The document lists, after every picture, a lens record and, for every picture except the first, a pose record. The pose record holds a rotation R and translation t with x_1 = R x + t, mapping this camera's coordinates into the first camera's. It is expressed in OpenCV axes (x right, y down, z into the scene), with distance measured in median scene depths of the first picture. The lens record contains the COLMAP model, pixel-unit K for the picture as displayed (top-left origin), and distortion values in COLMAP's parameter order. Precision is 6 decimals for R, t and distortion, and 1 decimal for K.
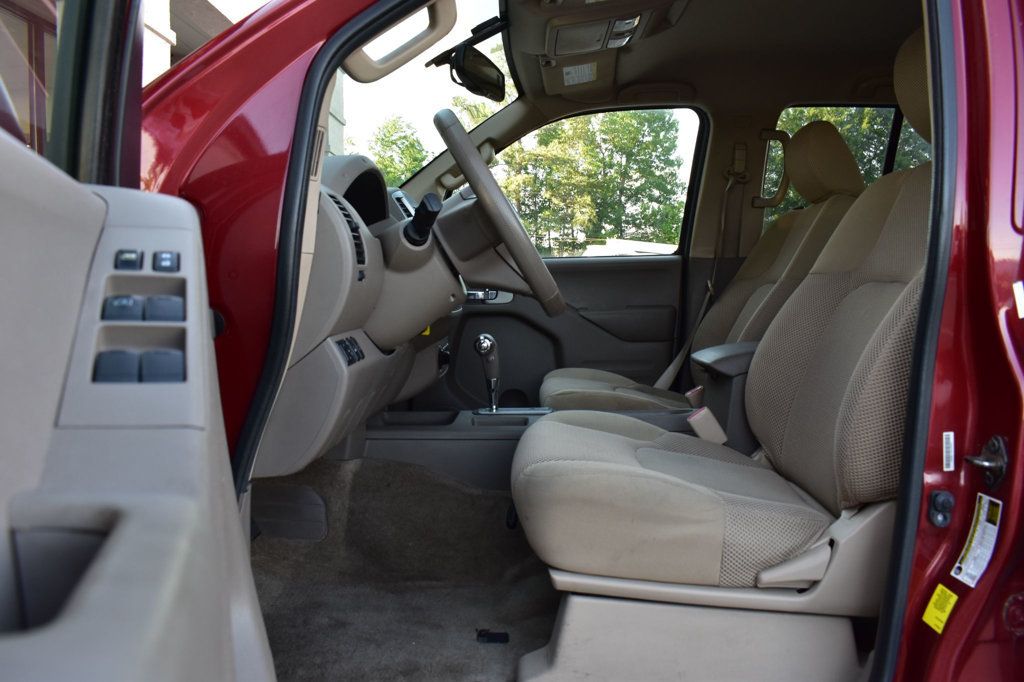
lens RADIAL K [[792.6, 0, 512.0], [0, 792.6, 341.0], [0, 0, 1]] dist [-0.094149, 0.009928]
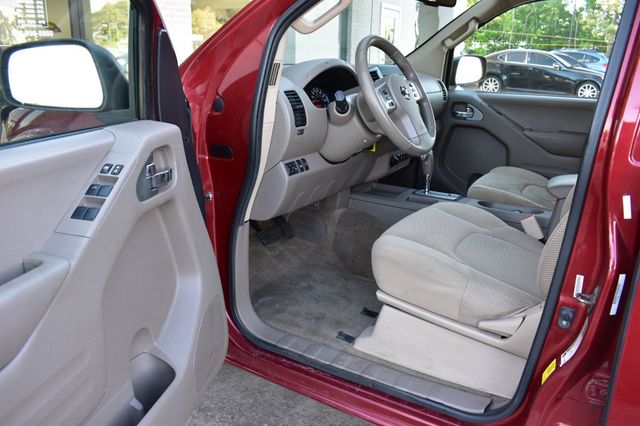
lens RADIAL K [[495.4, 0, 320.0], [0, 495.4, 213.0], [0, 0, 1]] dist [-0.094149, 0.009928]
pose [[0.867981, 0.178667, -0.463343, 0.474590], [-0.070918, 0.968070, 0.240440, -0.188545], [0.491507, -0.175837, 0.852937, -0.099712]]
